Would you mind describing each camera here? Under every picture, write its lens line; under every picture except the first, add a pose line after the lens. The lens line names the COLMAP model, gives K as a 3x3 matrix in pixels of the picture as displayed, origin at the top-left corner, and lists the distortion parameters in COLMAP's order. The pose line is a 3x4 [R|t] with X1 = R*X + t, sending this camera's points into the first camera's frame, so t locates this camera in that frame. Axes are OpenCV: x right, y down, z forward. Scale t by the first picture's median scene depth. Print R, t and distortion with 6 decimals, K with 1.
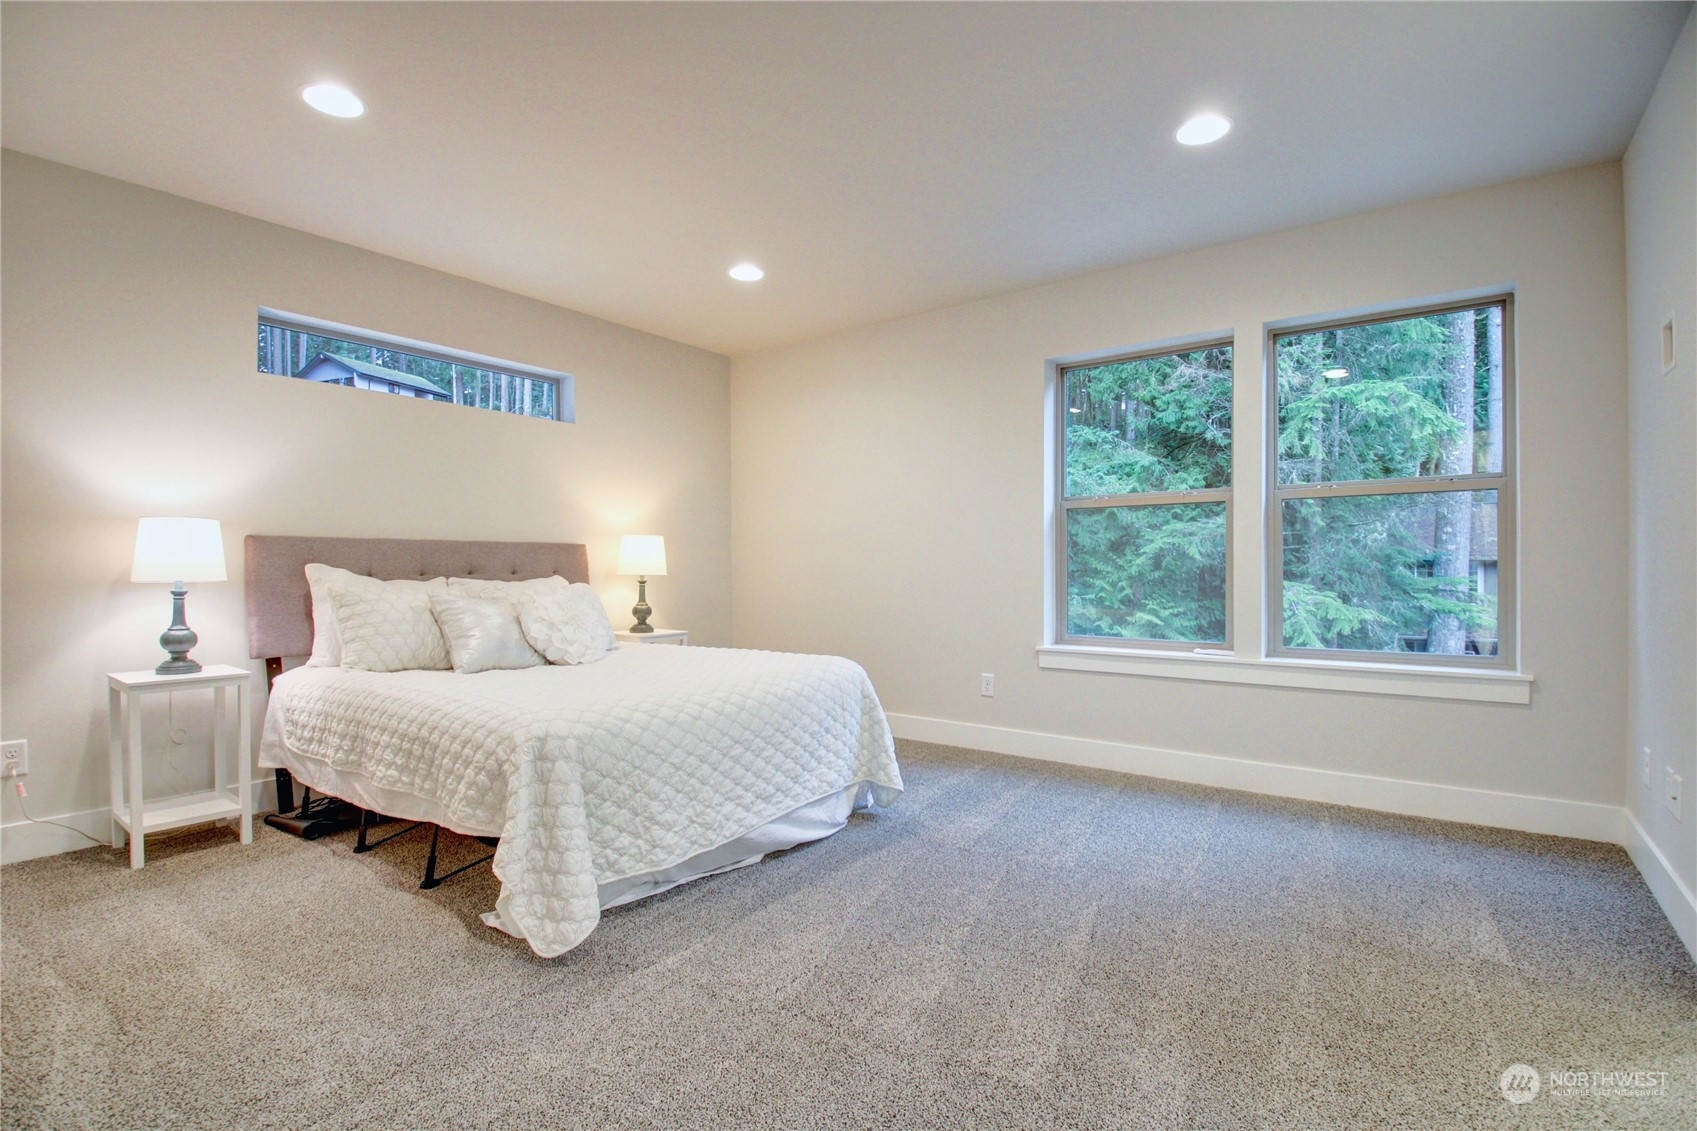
lens RADIAL K [[789.2, 0, 858.2], [0, 789.2, 573.4], [0, 0, 1]] dist [0.010698, -0.020119]
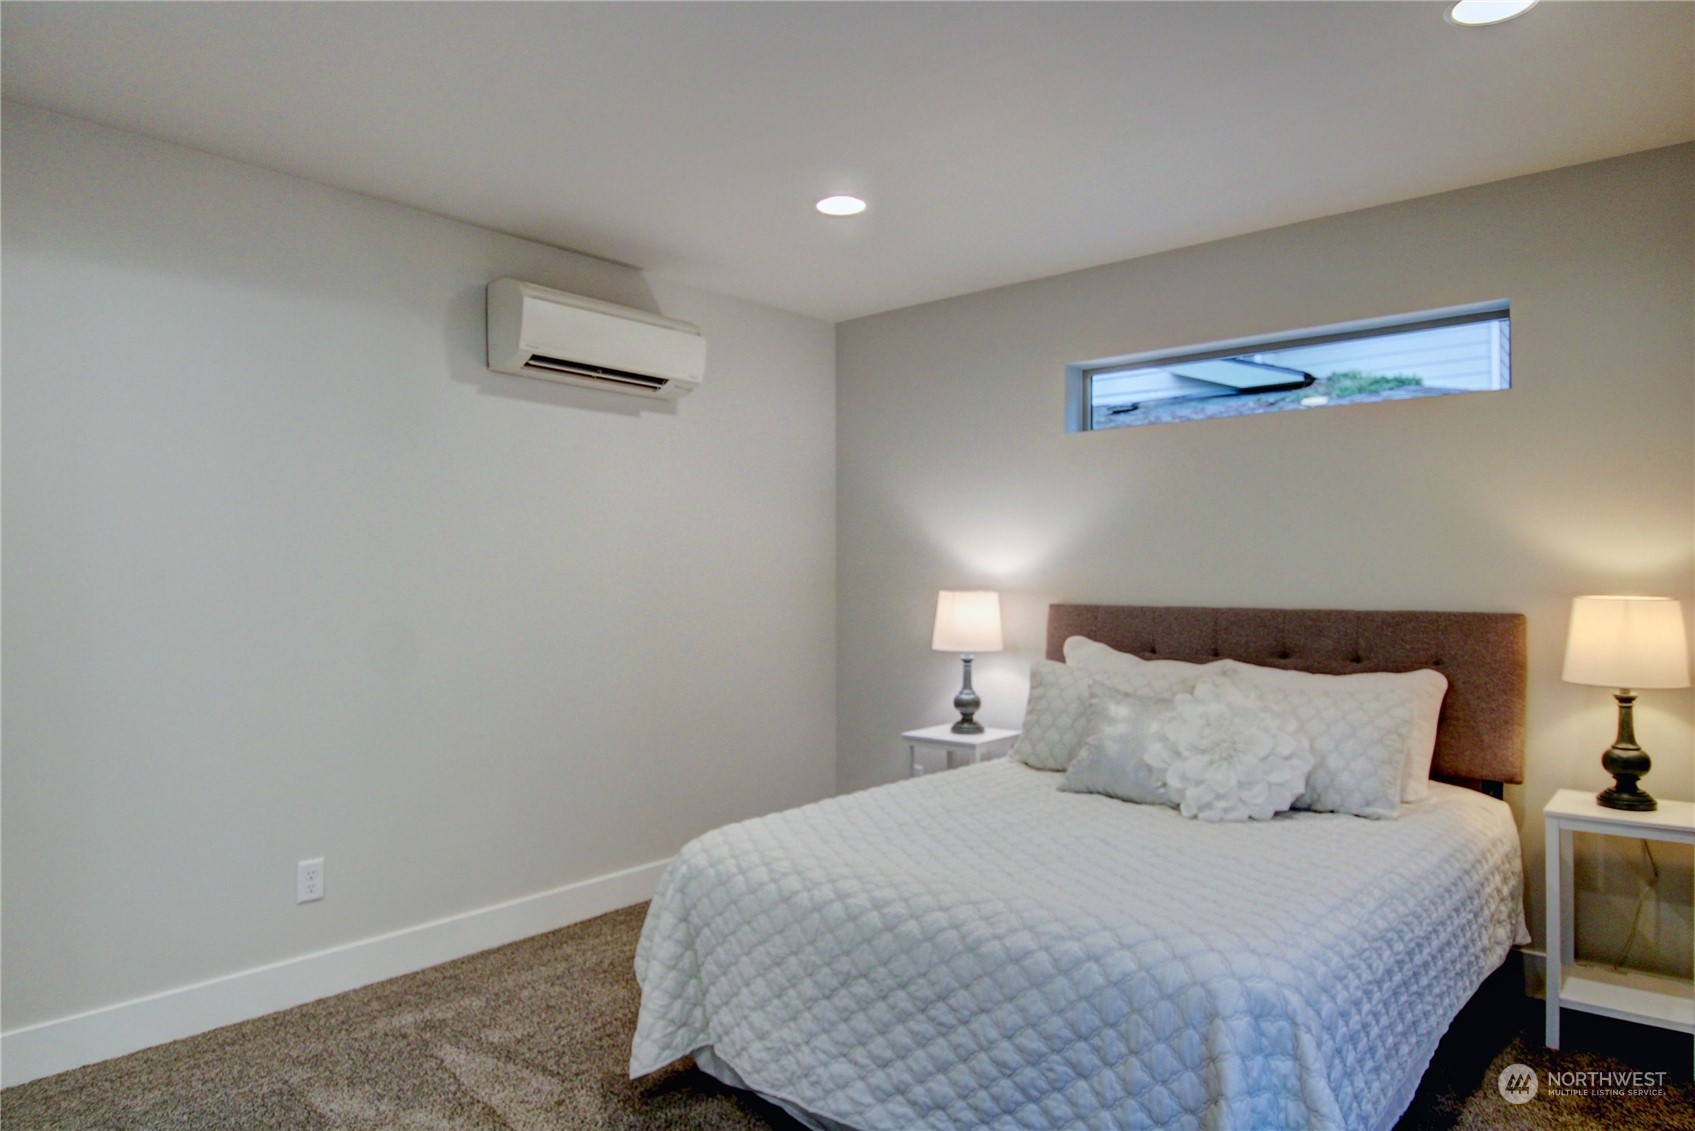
lens RADIAL K [[1081.7, 0, 844.3], [0, 1081.7, 564.1], [0, 0, 1]] dist [0.010568, -0.000176]
pose [[-0.089135, -0.005071, -0.996007, 0.651243], [-0.007709, 0.999961, -0.004401, -0.100696], [0.995990, 0.007286, -0.089171, 0.978443]]
